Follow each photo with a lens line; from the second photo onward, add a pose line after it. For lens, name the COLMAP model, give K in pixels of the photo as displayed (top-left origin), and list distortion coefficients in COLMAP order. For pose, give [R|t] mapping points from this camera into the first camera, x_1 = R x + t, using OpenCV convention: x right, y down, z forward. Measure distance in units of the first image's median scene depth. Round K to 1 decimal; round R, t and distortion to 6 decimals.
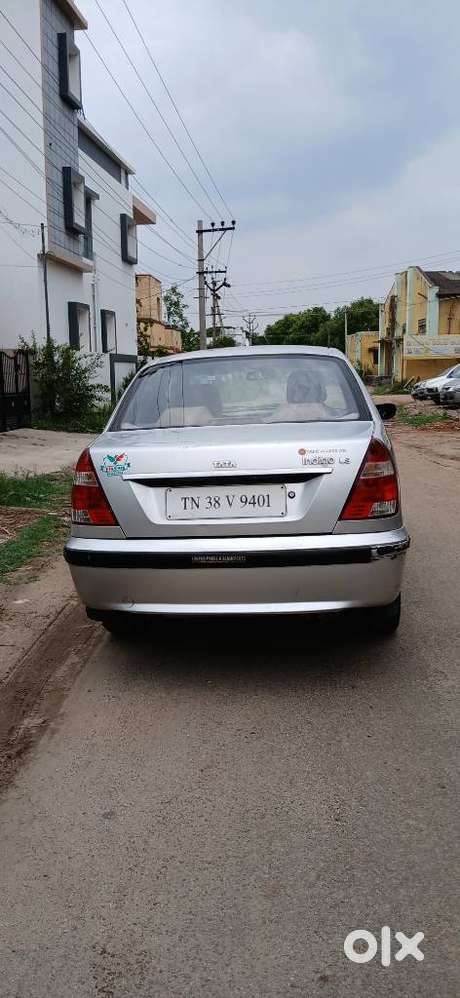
lens RADIAL K [[822.2, 0, 222.3], [0, 822.2, 495.7], [0, 0, 1]] dist [0.045122, -0.102028]
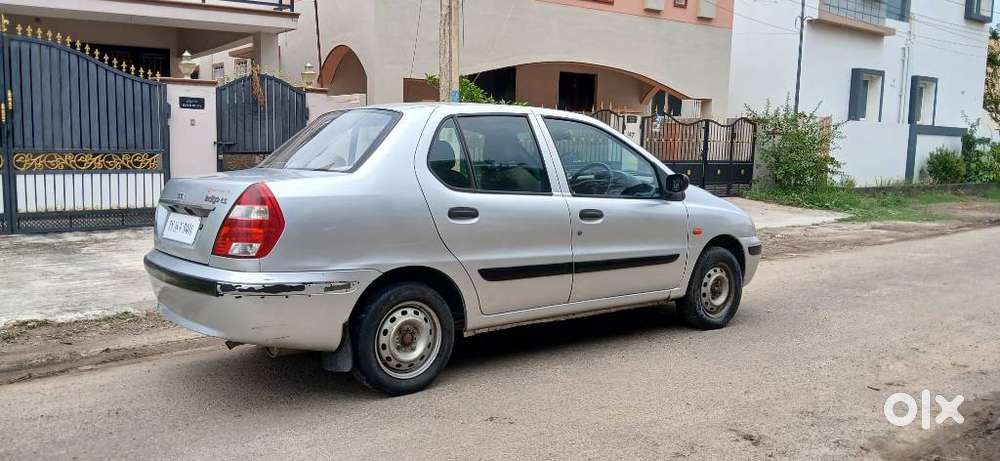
lens RADIAL K [[823.9, 0, 506.0], [0, 823.9, 223.1], [0, 0, 1]] dist [0.045122, -0.102028]
pose [[0.678565, 0.103059, -0.727274, 0.287426], [-0.142845, 0.989721, 0.006972, -0.017962], [0.720517, 0.099156, 0.686312, 0.122530]]
